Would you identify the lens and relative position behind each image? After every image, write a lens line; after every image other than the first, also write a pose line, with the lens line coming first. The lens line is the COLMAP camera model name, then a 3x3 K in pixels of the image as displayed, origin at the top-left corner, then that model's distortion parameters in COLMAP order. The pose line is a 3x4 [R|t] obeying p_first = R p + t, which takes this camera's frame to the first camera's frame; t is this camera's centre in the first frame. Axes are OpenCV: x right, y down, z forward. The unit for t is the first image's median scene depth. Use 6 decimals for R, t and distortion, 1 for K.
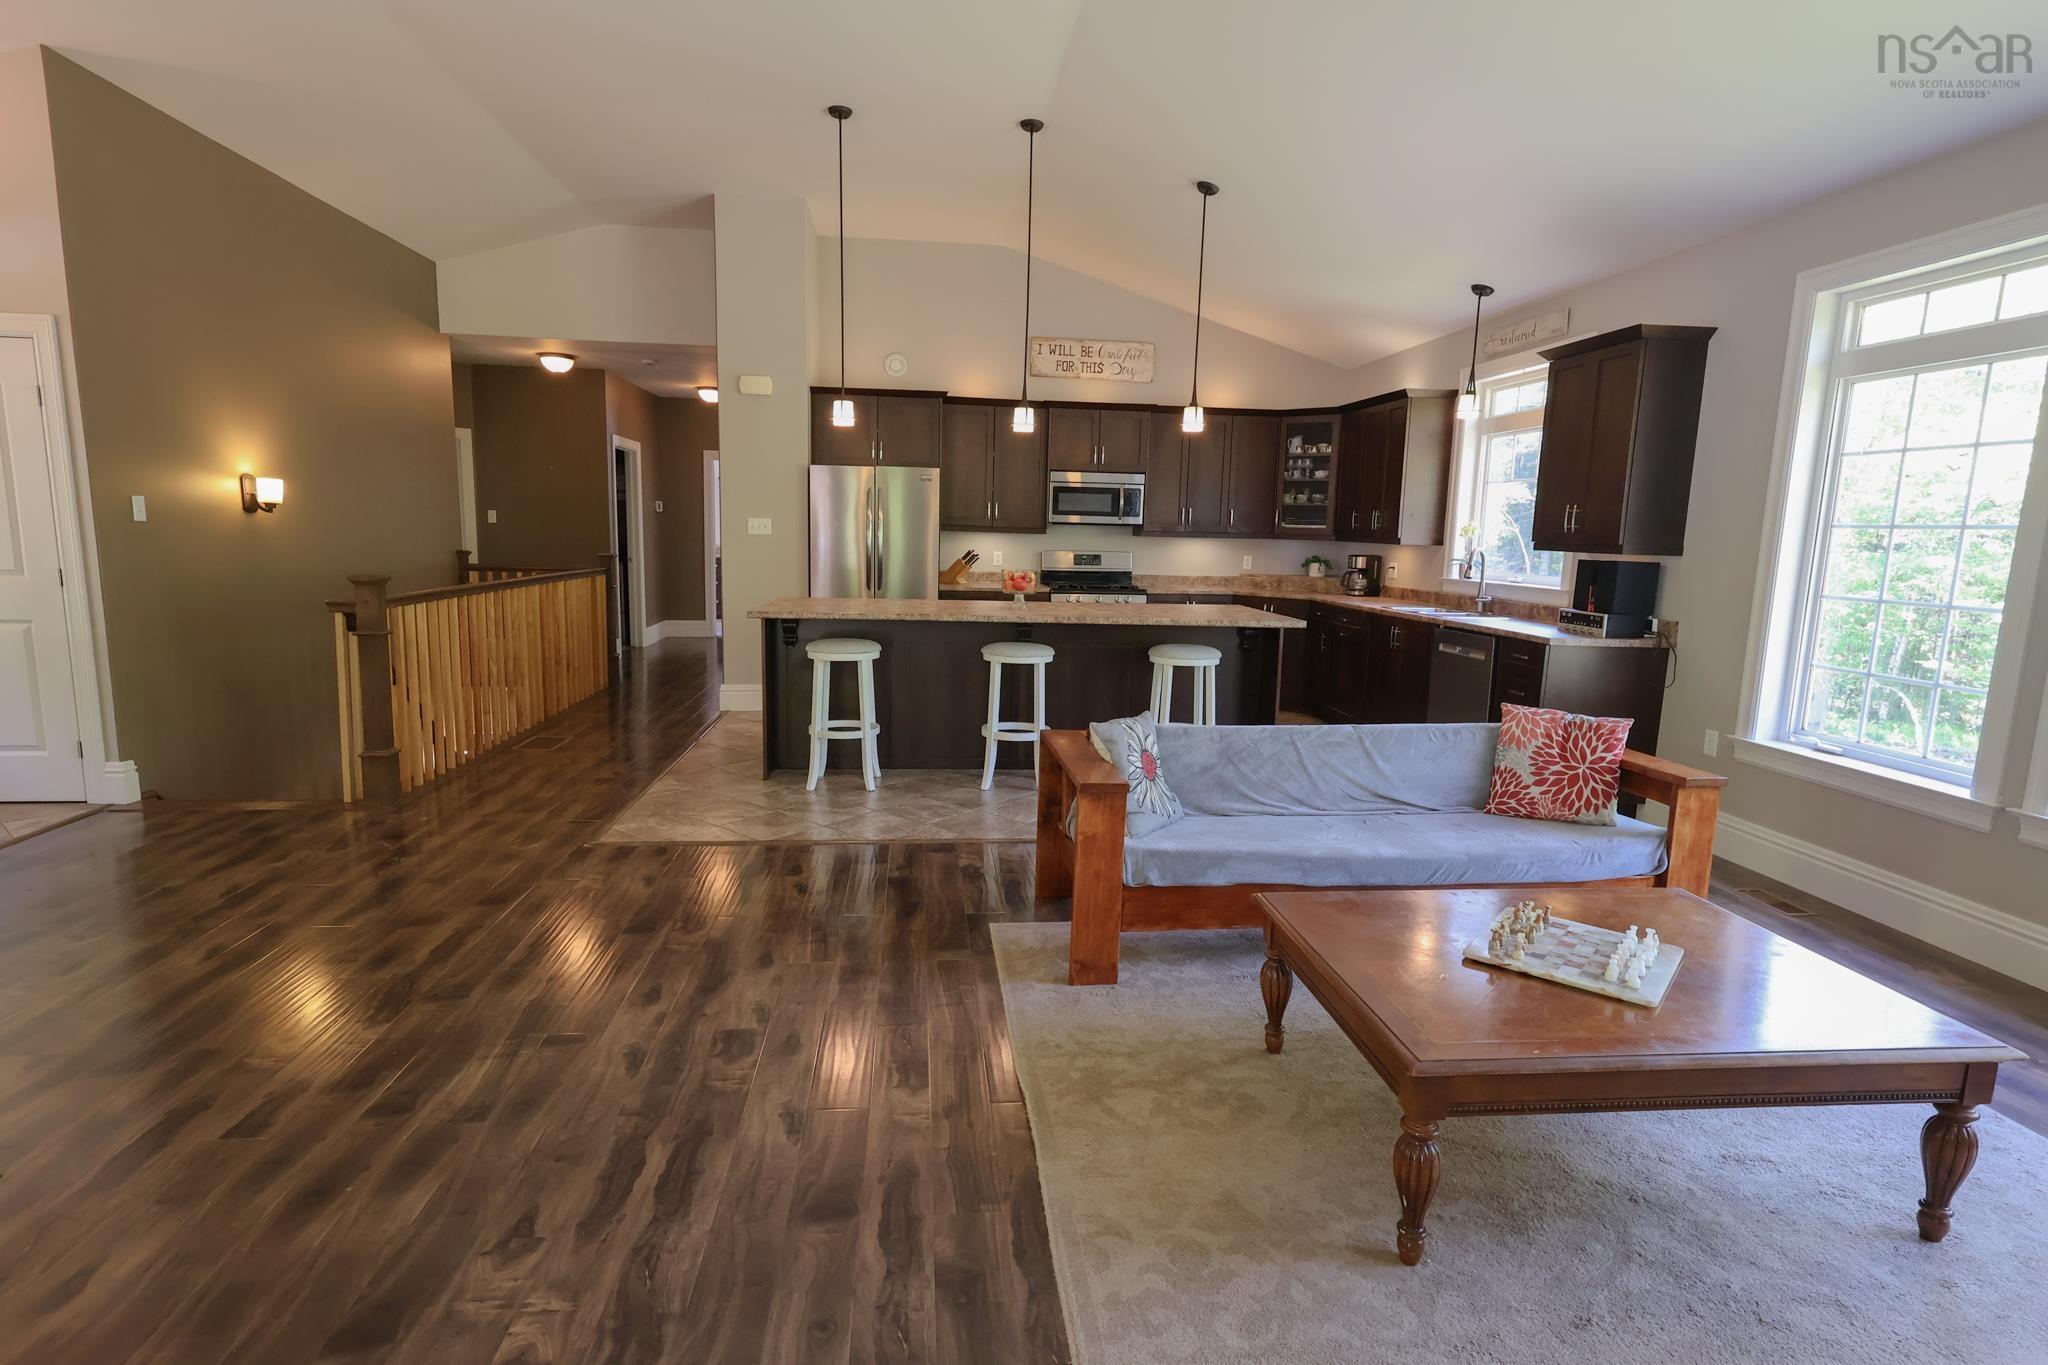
lens RADIAL K [[1024.6, 0, 1019.4], [0, 1024.6, 679.5], [0, 0, 1]] dist [0.001705, 0.001514]
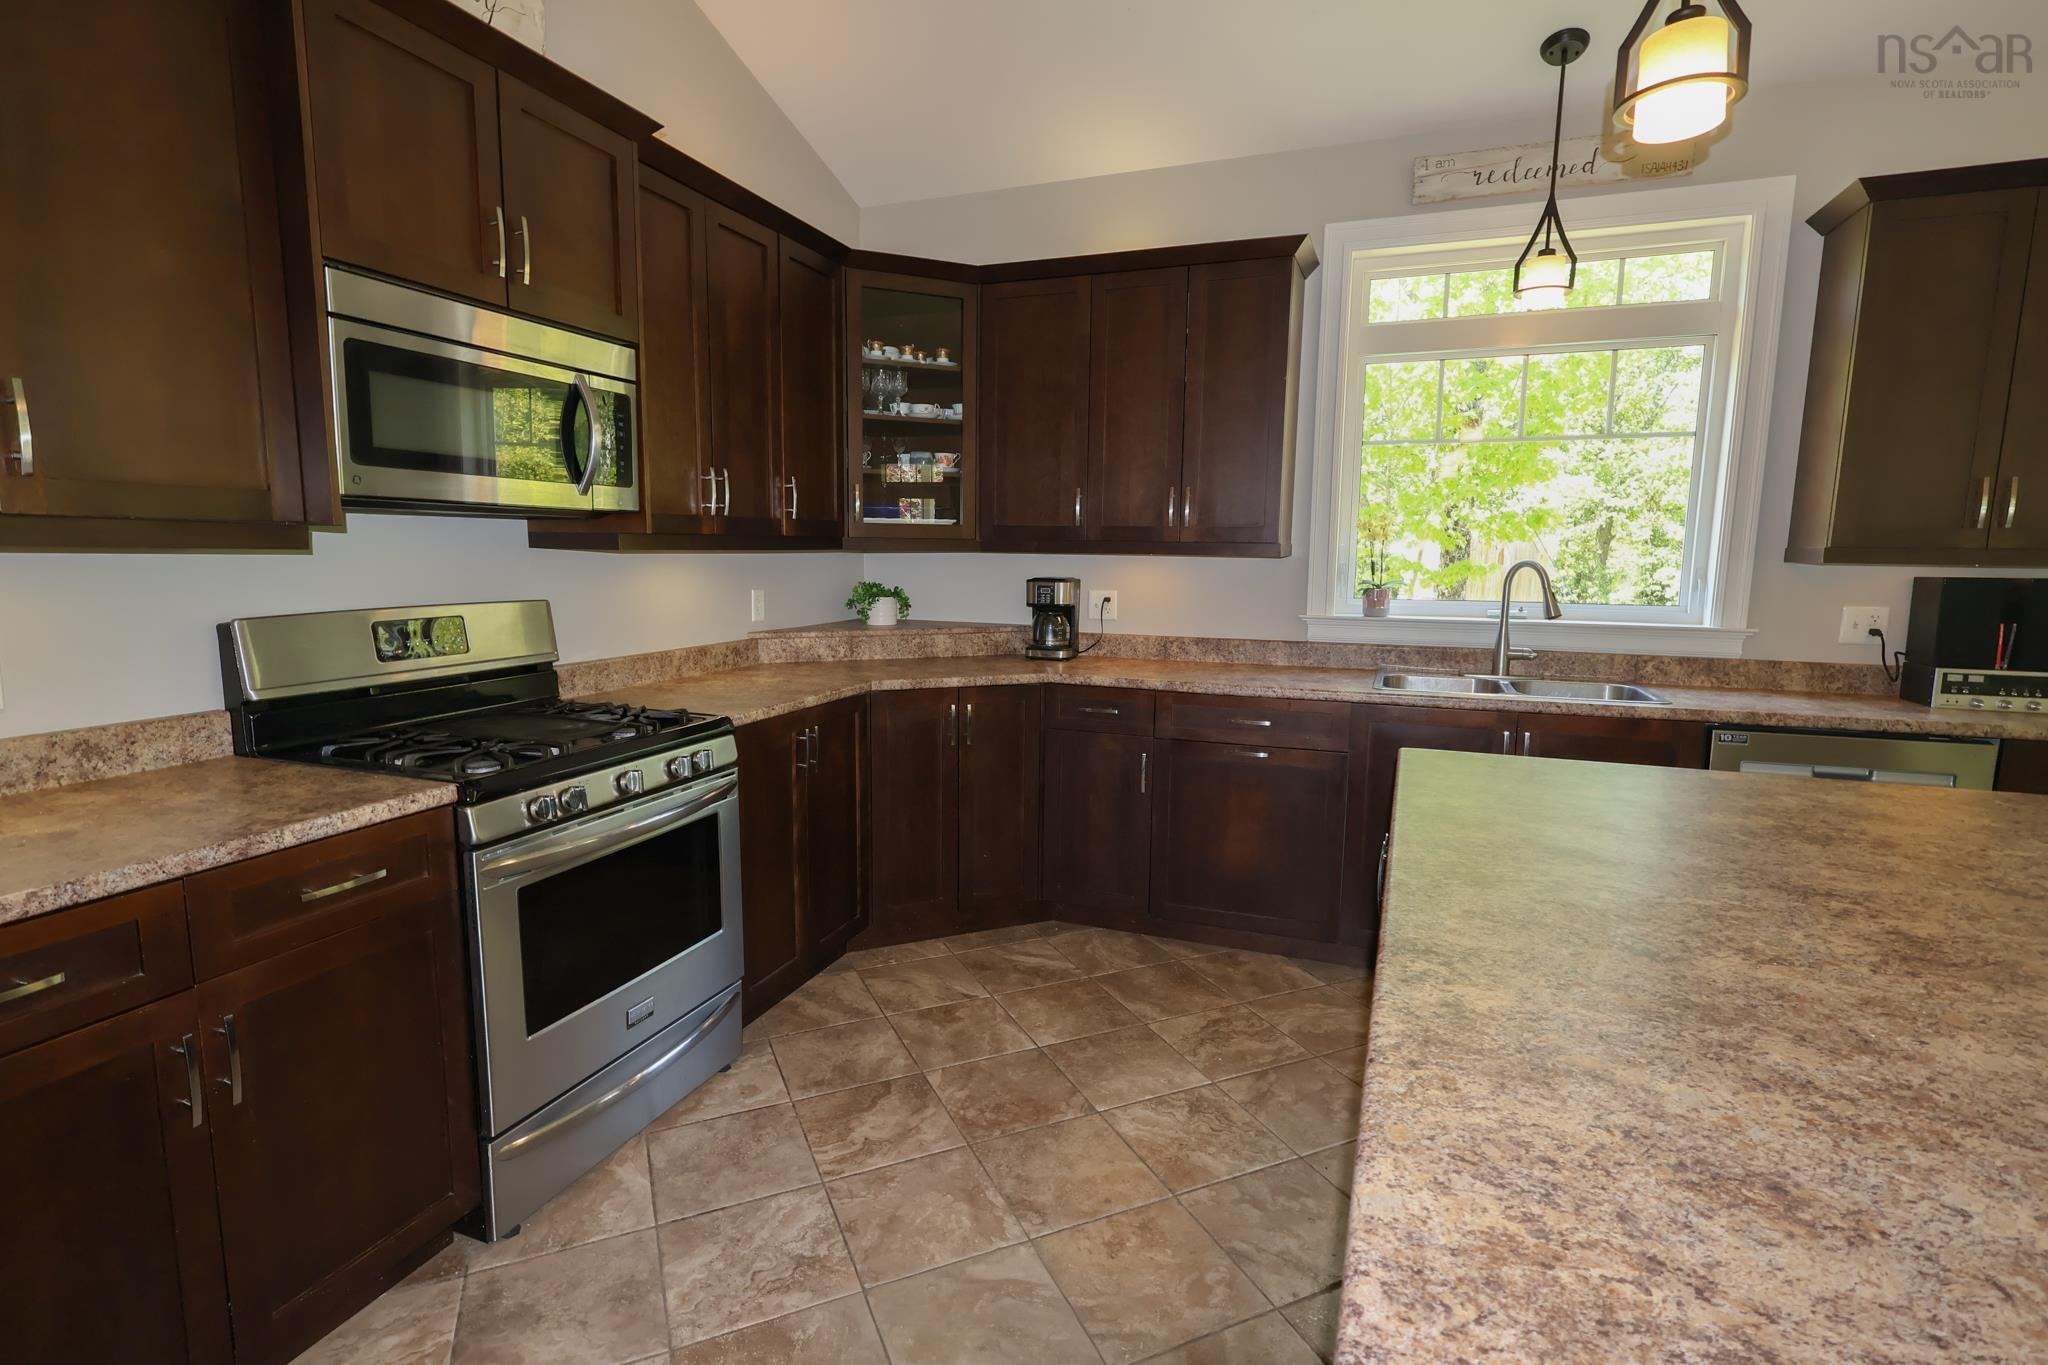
lens RADIAL K [[974.6, 0, 1017.3], [0, 974.6, 678.9], [0, 0, 1]] dist [0.000220, 0.000565]
pose [[0.454121, -0.138974, 0.880034, -0.137787], [0.132288, 0.987328, 0.087653, -0.156614], [-0.881064, 0.076613, 0.466751, 1.069574]]
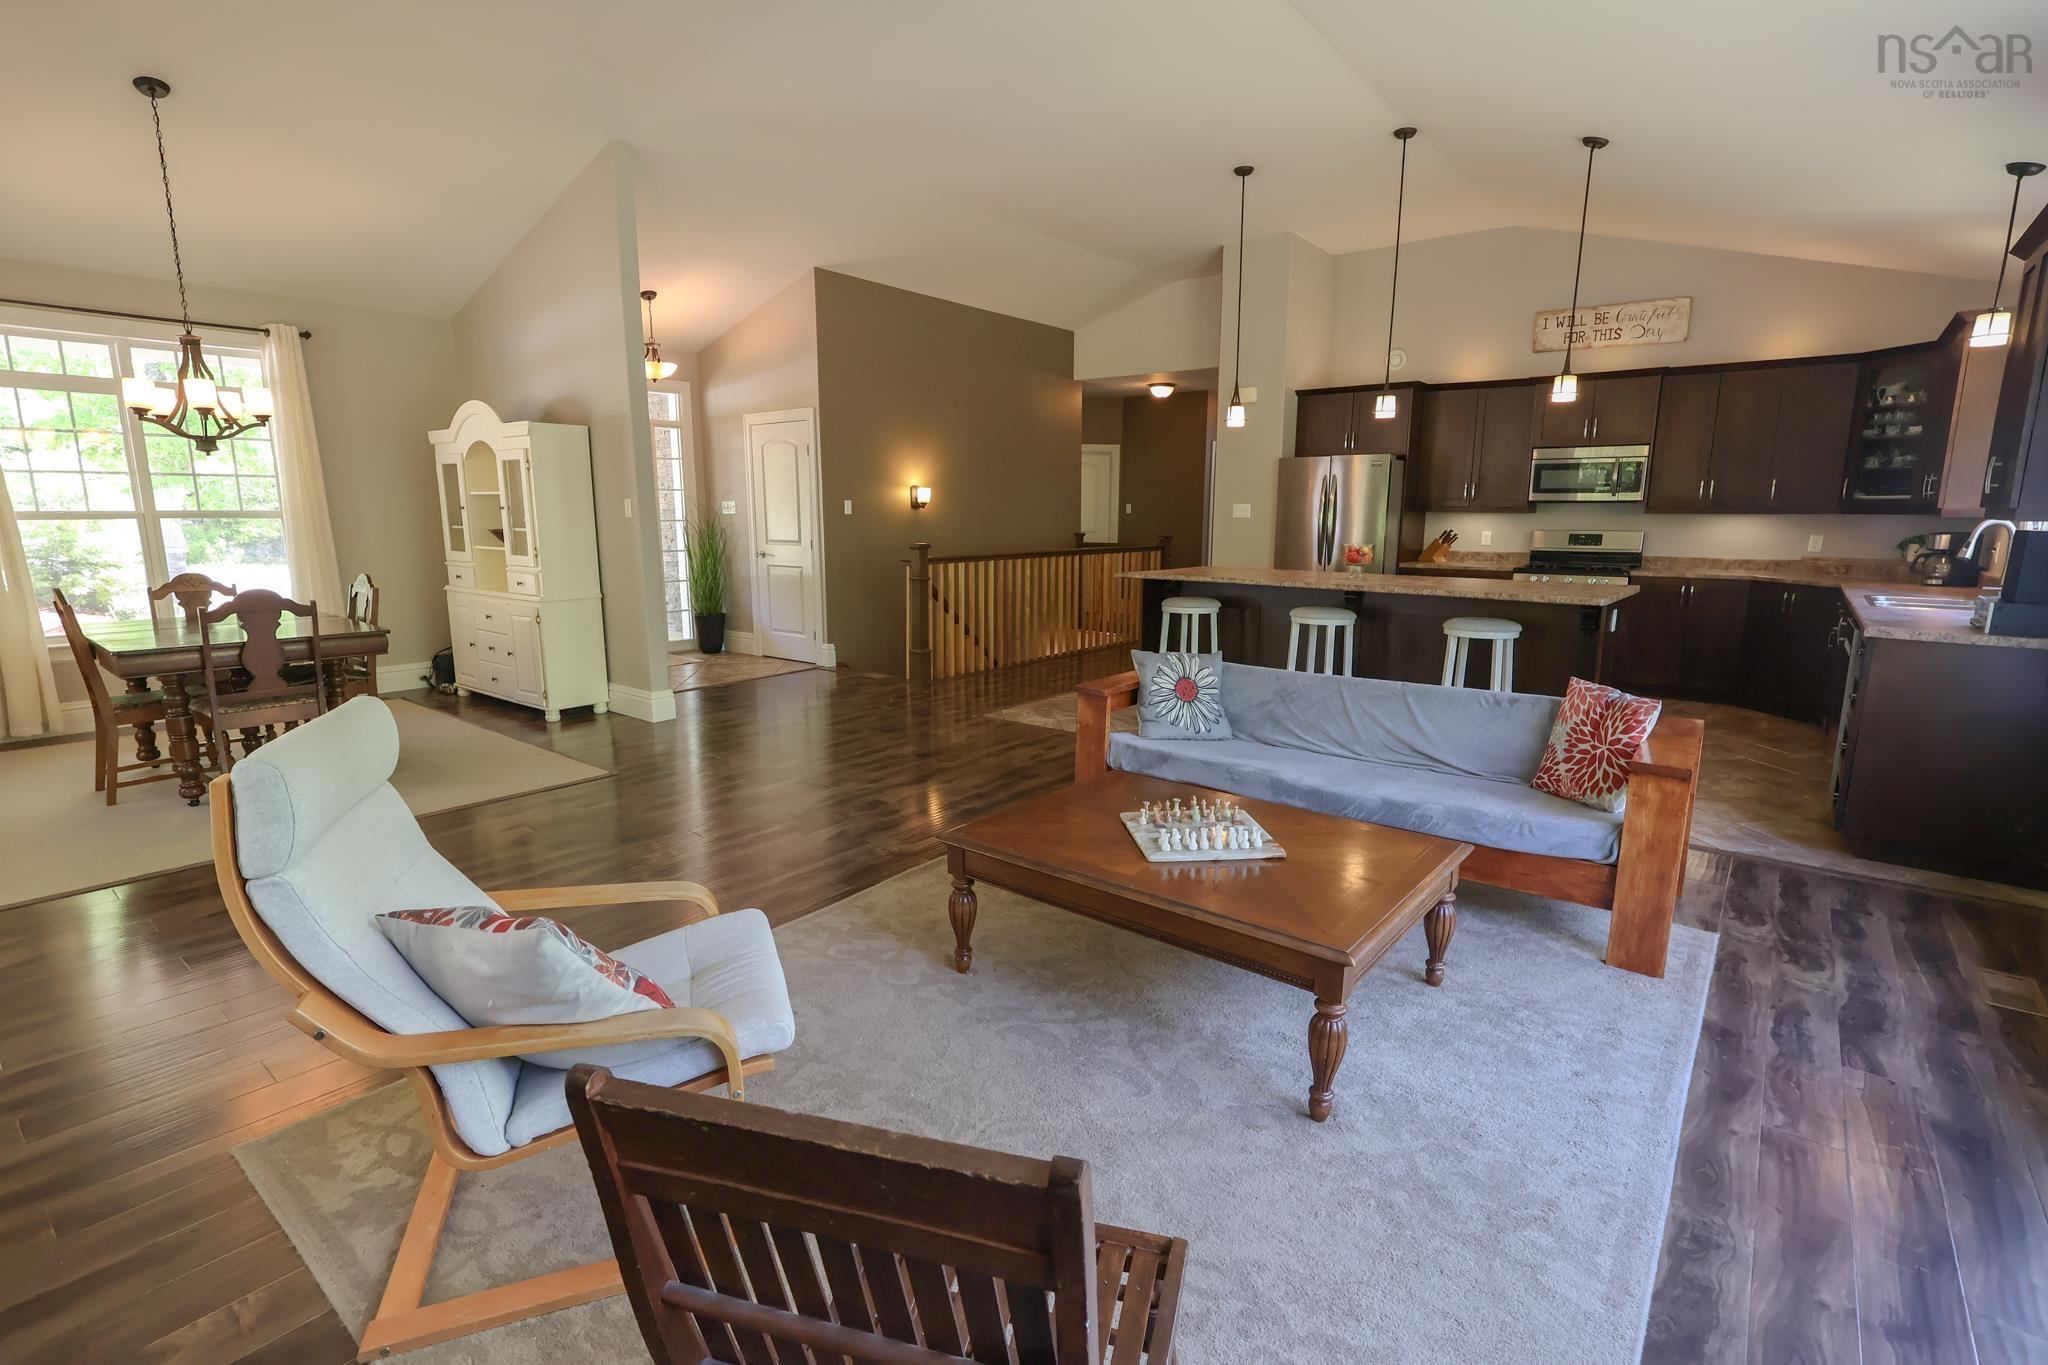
lens RADIAL K [[949.8, 0, 1018.4], [0, 949.8, 680.3], [0, 0, 1]] dist [-0.000218, 0.000479]
pose [[0.708281, 0.102920, -0.698388, 0.469062], [-0.088864, 0.994444, 0.056426, 0.014299], [0.700315, 0.022096, 0.713491, 0.009676]]
